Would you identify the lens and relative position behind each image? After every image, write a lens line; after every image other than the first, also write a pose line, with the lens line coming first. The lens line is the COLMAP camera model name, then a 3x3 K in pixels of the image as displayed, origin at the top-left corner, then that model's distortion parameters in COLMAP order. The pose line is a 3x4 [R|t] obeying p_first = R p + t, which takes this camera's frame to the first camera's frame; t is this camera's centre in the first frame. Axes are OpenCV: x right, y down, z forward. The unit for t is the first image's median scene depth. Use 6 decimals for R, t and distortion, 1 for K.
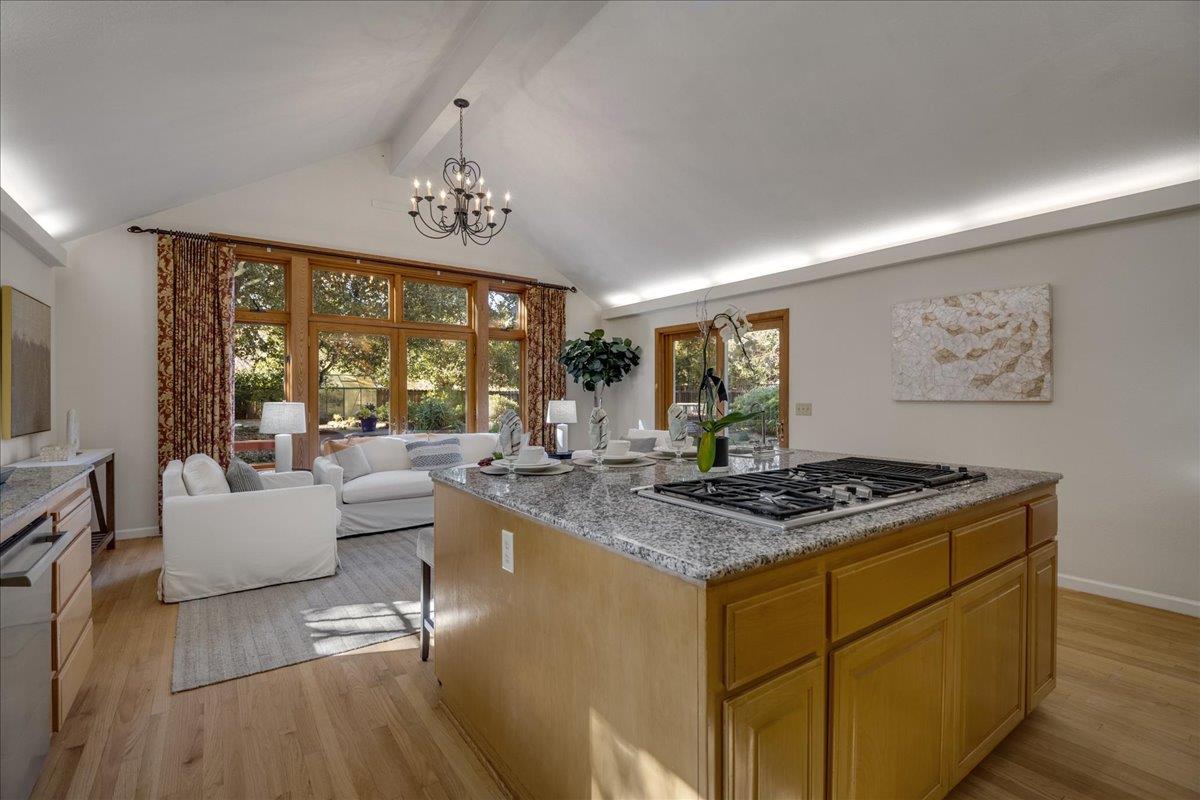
lens RADIAL K [[545.4, 0, 597.6], [0, 545.4, 393.0], [0, 0, 1]] dist [0.000841, -0.023353]
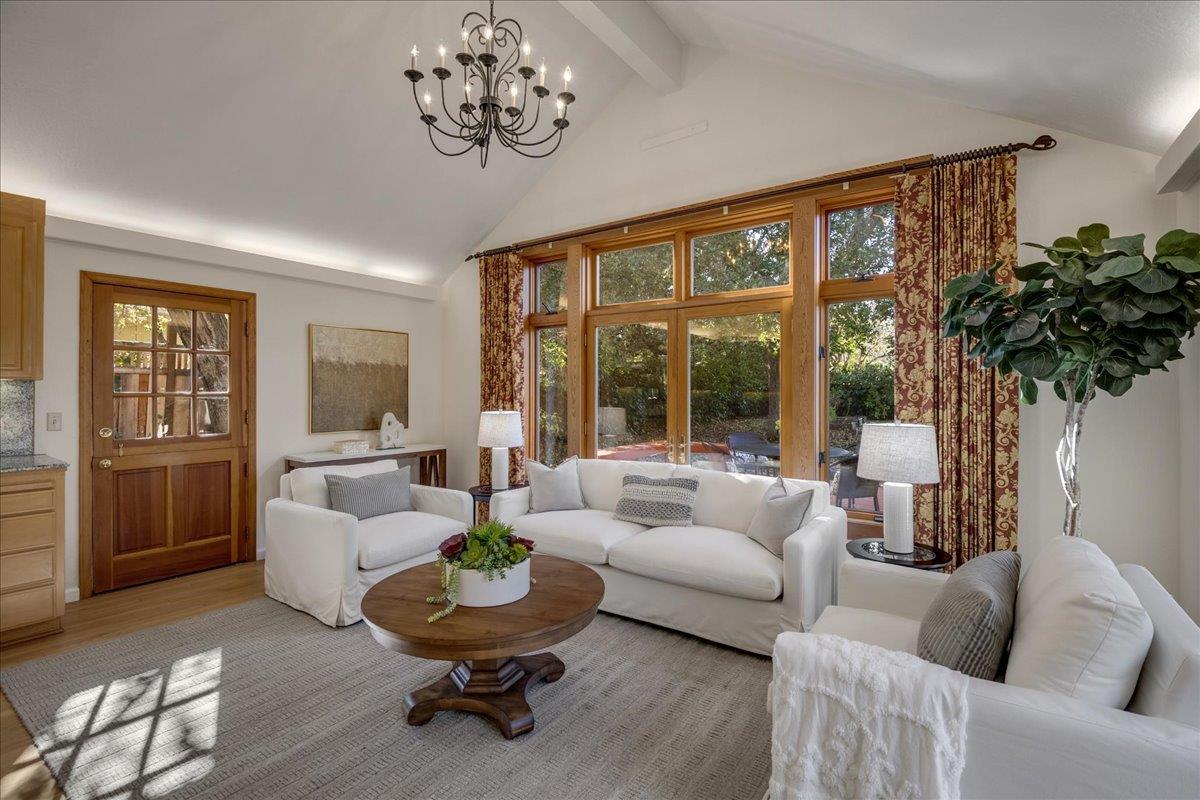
lens RADIAL K [[545.4, 0, 597.6], [0, 545.4, 393.0], [0, 0, 1]] dist [0.000841, -0.023353]
pose [[0.303195, -0.001768, -0.952927, 0.249358], [-0.004022, 0.999987, -0.003135, -0.006955], [0.952920, 0.004784, 0.303184, 0.634074]]
